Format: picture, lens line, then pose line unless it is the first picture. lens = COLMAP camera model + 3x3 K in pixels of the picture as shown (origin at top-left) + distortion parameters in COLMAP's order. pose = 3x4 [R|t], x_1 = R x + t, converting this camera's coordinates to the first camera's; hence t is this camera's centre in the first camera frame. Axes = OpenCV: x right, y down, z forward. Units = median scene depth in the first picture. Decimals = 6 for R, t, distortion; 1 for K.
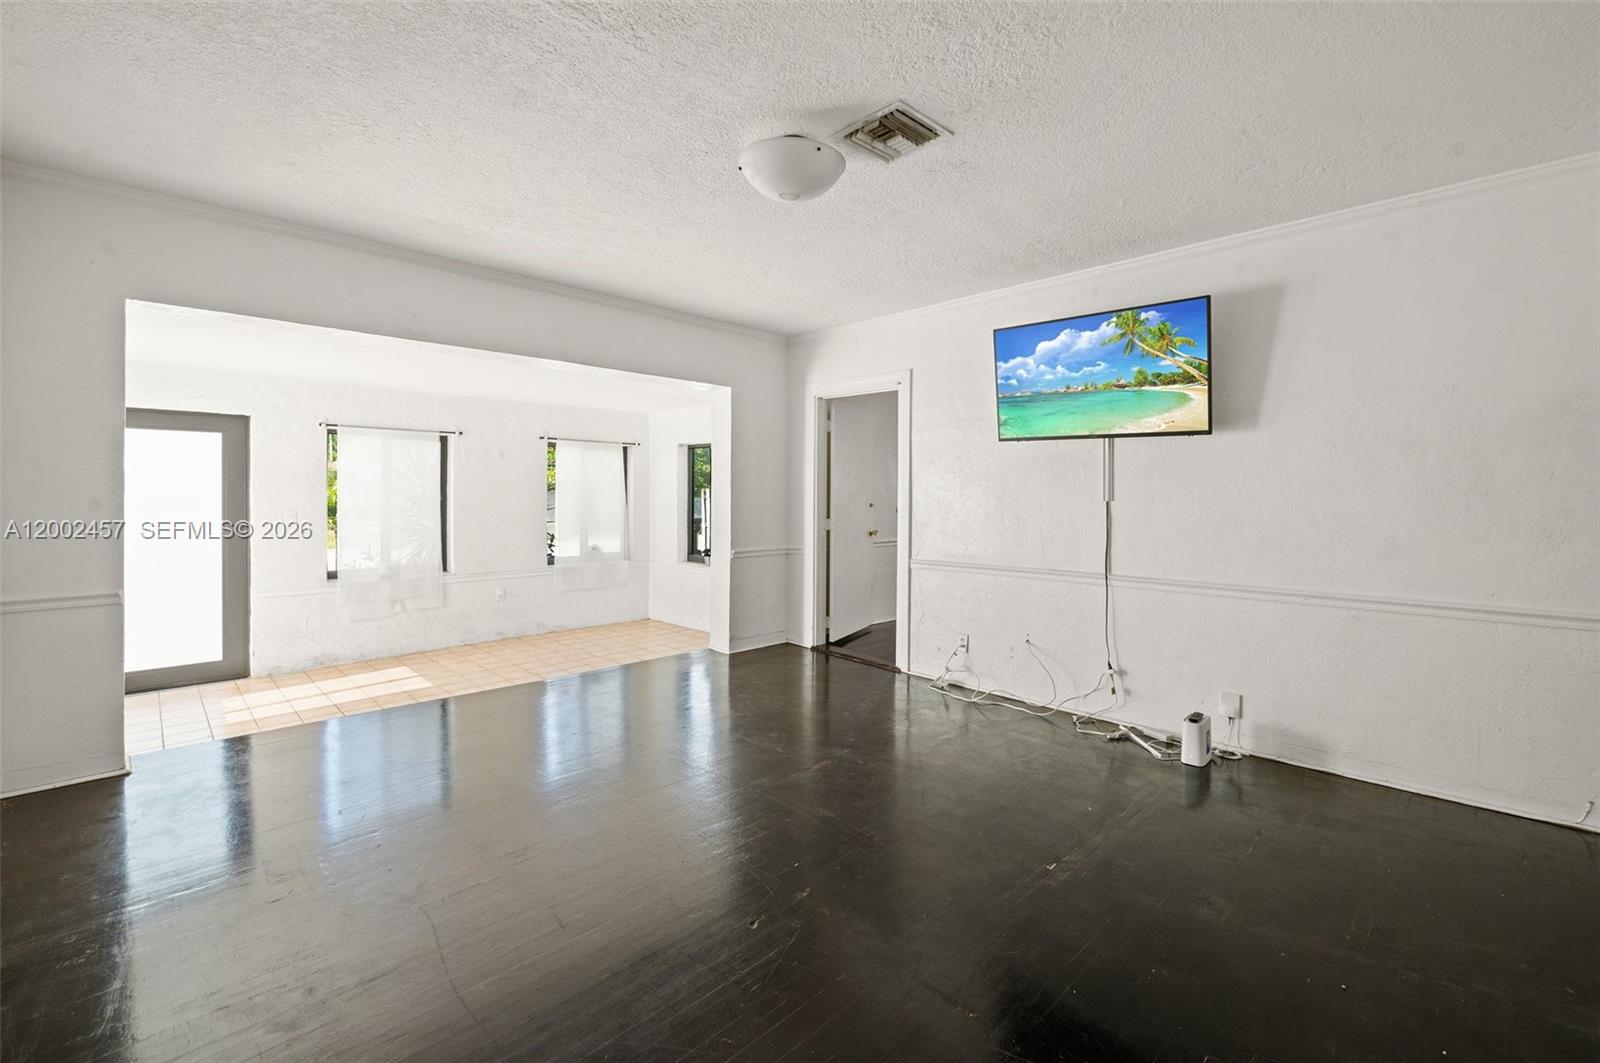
lens RADIAL K [[667.8, 0, 787.6], [0, 667.8, 485.3], [0, 0, 1]] dist [0.001558, -0.000270]
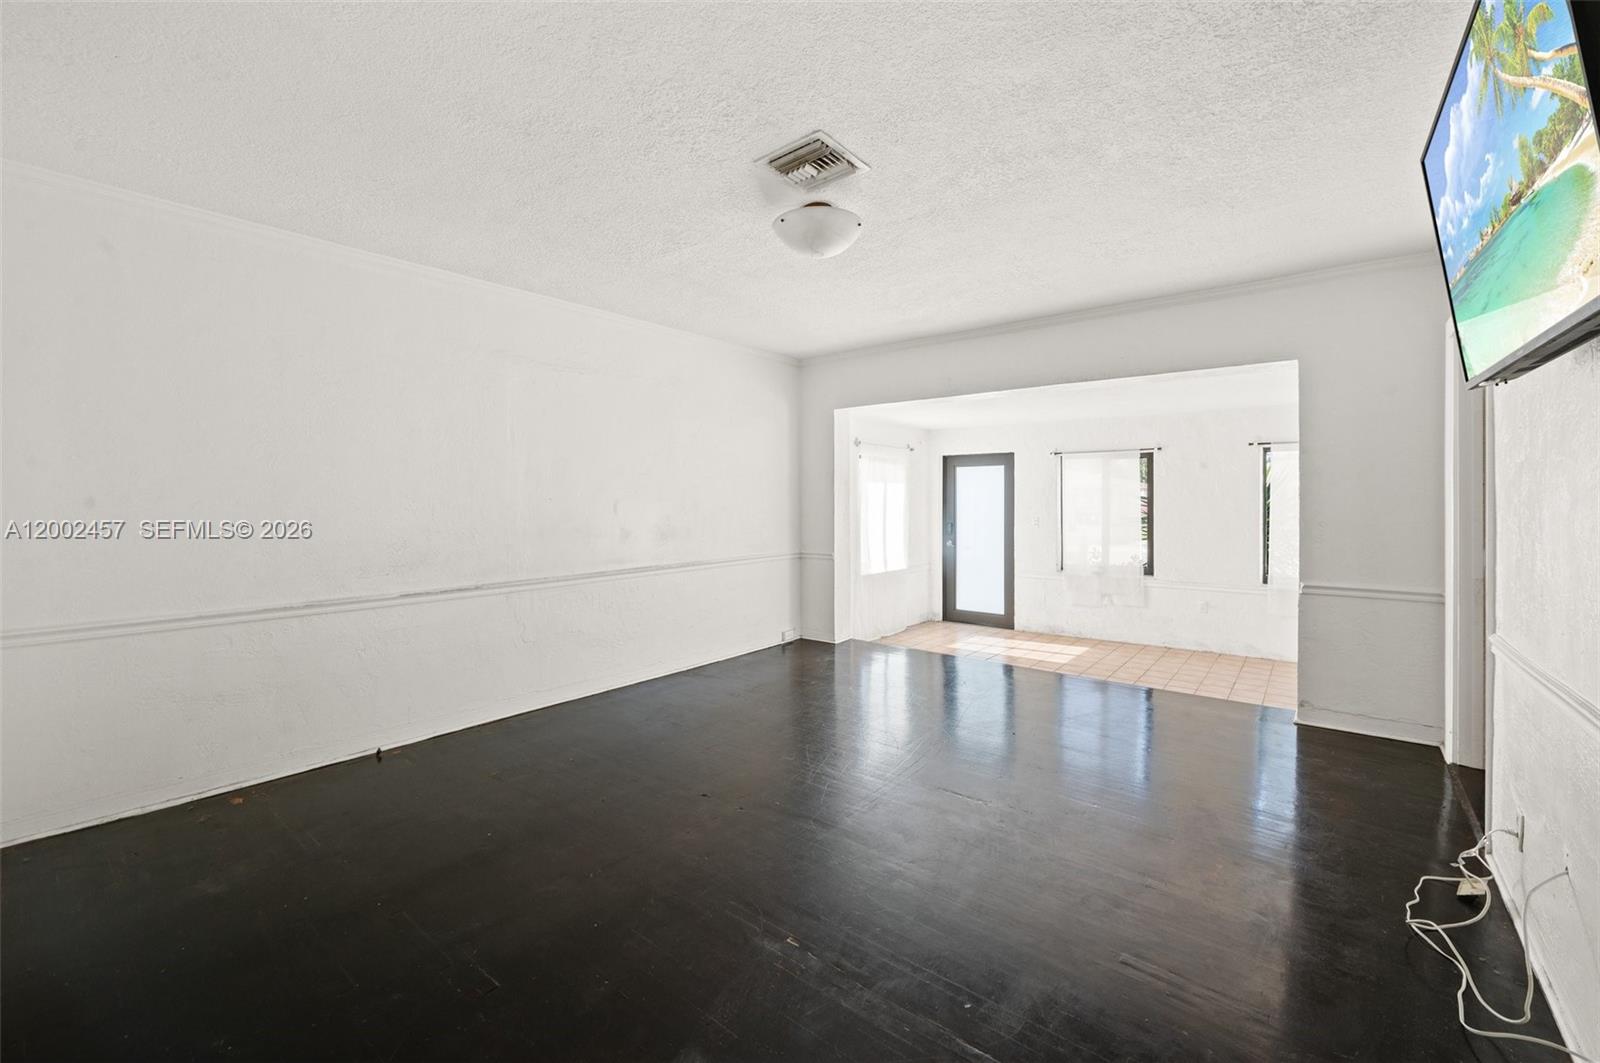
lens RADIAL K [[650.5, 0, 872.7], [0, 650.5, 509.1], [0, 0, 1]] dist [-0.003122, 0.000958]
pose [[0.182439, 0.006569, -0.983195, 0.517080], [0.013985, 0.999859, 0.009276, 0.003352], [0.983118, -0.015442, 0.182321, 0.402648]]
